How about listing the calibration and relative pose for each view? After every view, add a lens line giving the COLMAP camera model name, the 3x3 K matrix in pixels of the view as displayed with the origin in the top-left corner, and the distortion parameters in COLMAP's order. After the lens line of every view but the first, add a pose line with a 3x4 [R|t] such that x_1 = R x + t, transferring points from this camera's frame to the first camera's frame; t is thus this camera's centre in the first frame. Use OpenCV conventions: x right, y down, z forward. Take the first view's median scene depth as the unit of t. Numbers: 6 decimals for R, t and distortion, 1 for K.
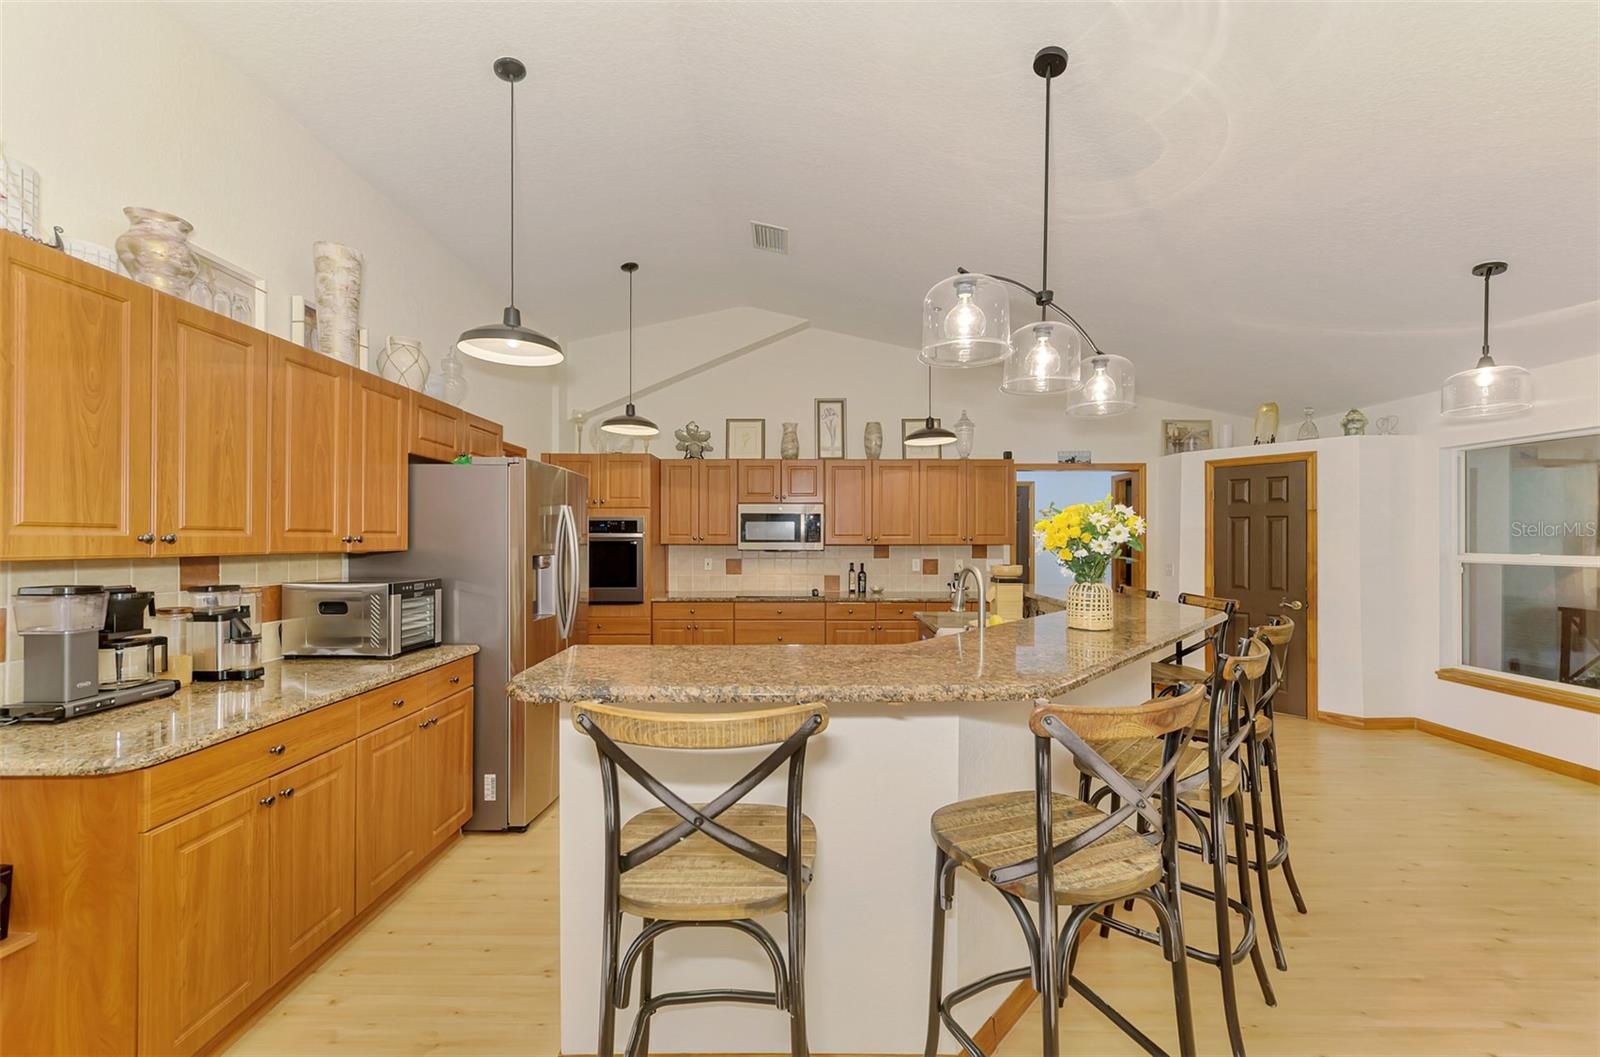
lens RADIAL K [[635.9, 0, 800.1], [0, 635.9, 543.8], [0, 0, 1]] dist [0.000460, 0.000024]
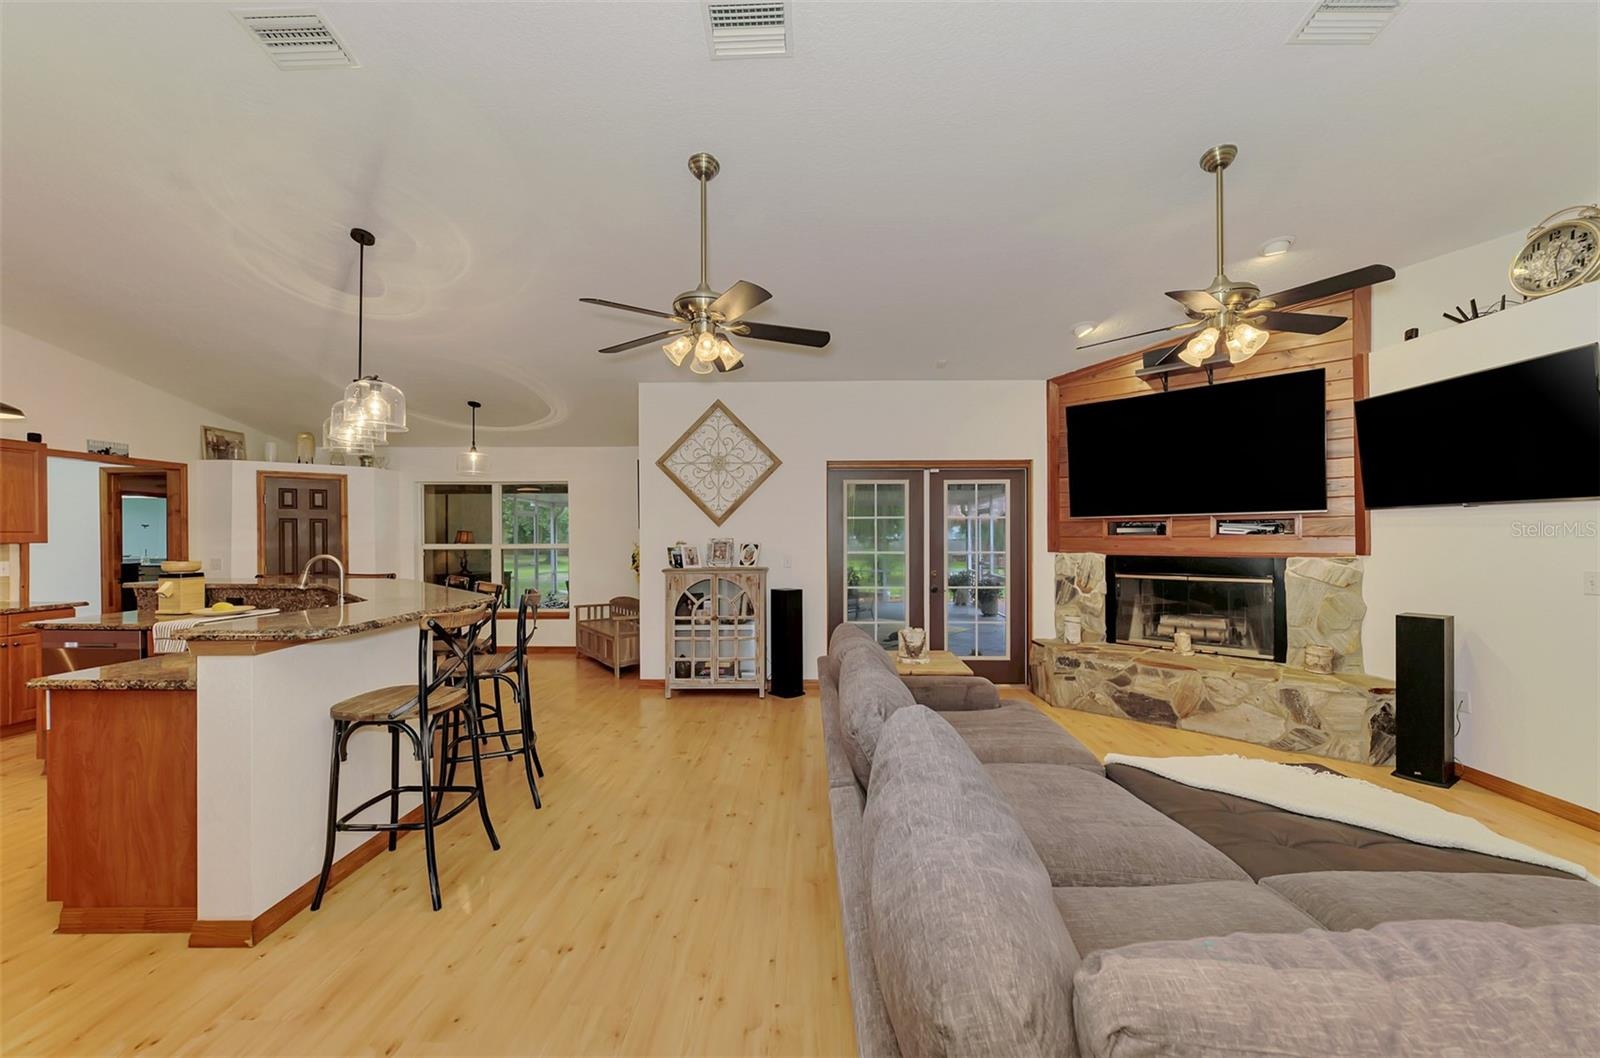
lens RADIAL K [[608.9, 0, 800.4], [0, 608.9, 536.5], [0, 0, 1]] dist [0.000651, -0.000016]
pose [[0.040269, -0.000083, 0.999189, -0.520450], [0.003064, 0.999995, -0.000040, -0.003049], [-0.999184, 0.003063, 0.040269, -0.076127]]
